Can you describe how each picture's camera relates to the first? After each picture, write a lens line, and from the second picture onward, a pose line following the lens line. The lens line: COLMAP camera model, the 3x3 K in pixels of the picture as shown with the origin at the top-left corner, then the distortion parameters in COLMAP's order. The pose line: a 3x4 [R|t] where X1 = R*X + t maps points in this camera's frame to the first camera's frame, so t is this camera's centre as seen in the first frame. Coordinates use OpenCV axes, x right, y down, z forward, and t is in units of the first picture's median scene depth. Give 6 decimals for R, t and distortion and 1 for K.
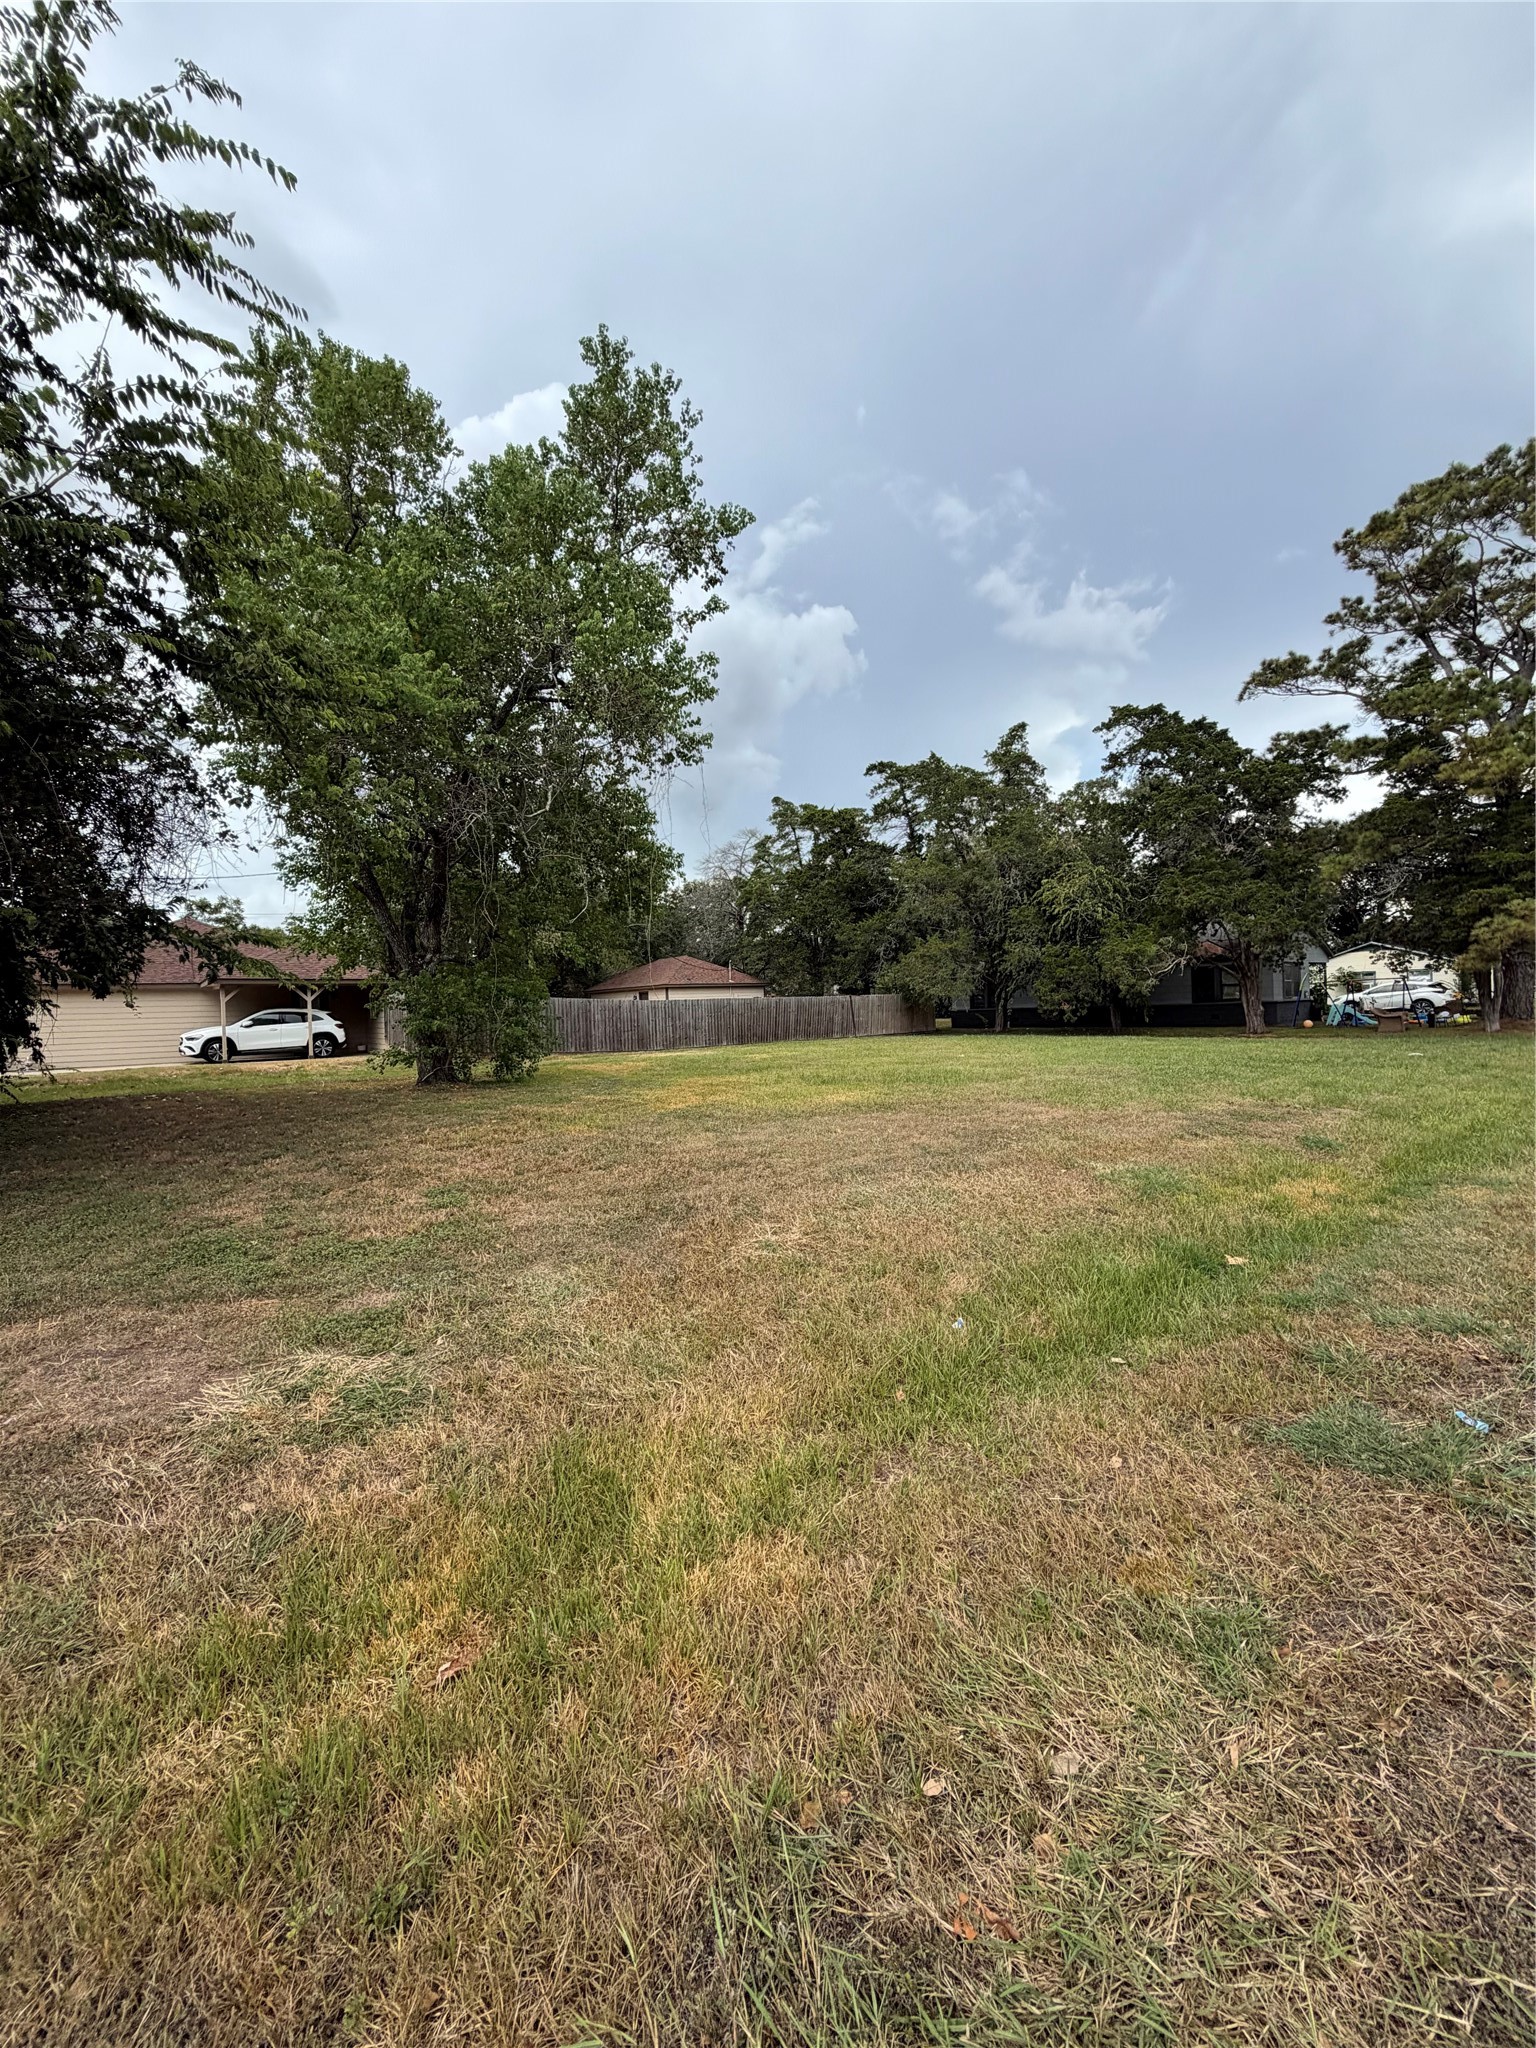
lens RADIAL K [[820.2, 0, 762.8], [0, 820.2, 1012.8], [0, 0, 1]] dist [-0.002252, -0.000243]
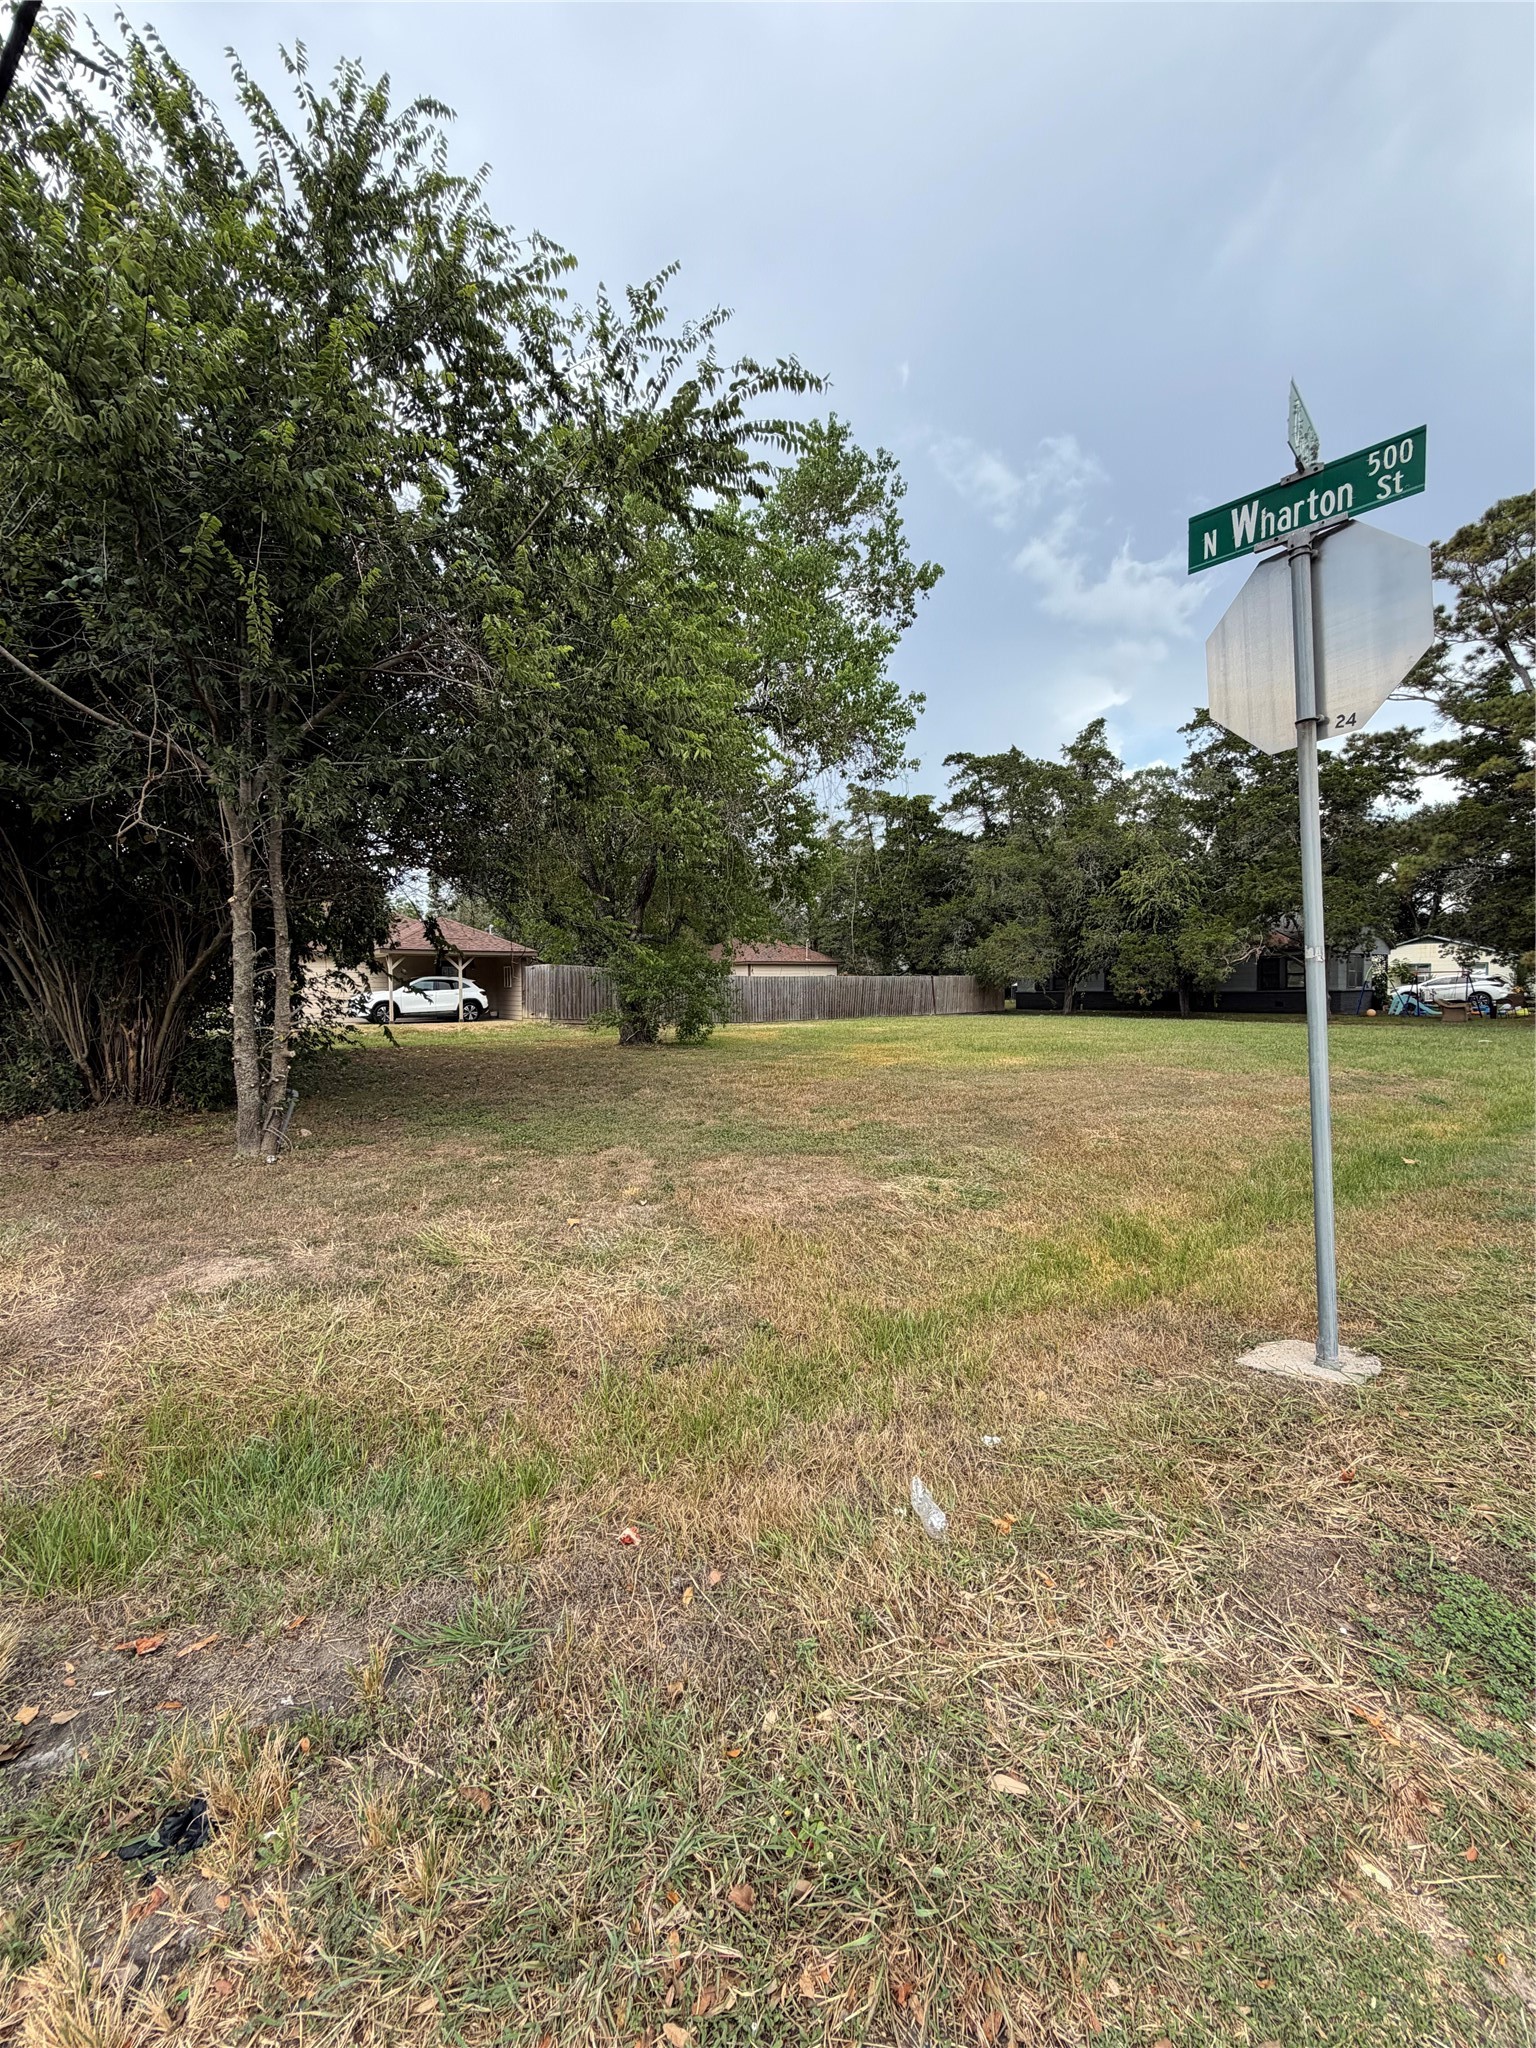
lens RADIAL K [[820.2, 0, 762.8], [0, 820.2, 1012.8], [0, 0, 1]] dist [-0.002252, -0.000243]
pose [[0.999219, 0.023949, -0.031429, -0.085481], [-0.023076, 0.999346, 0.027854, 0.002318], [0.032076, -0.027107, 0.999118, -0.080441]]
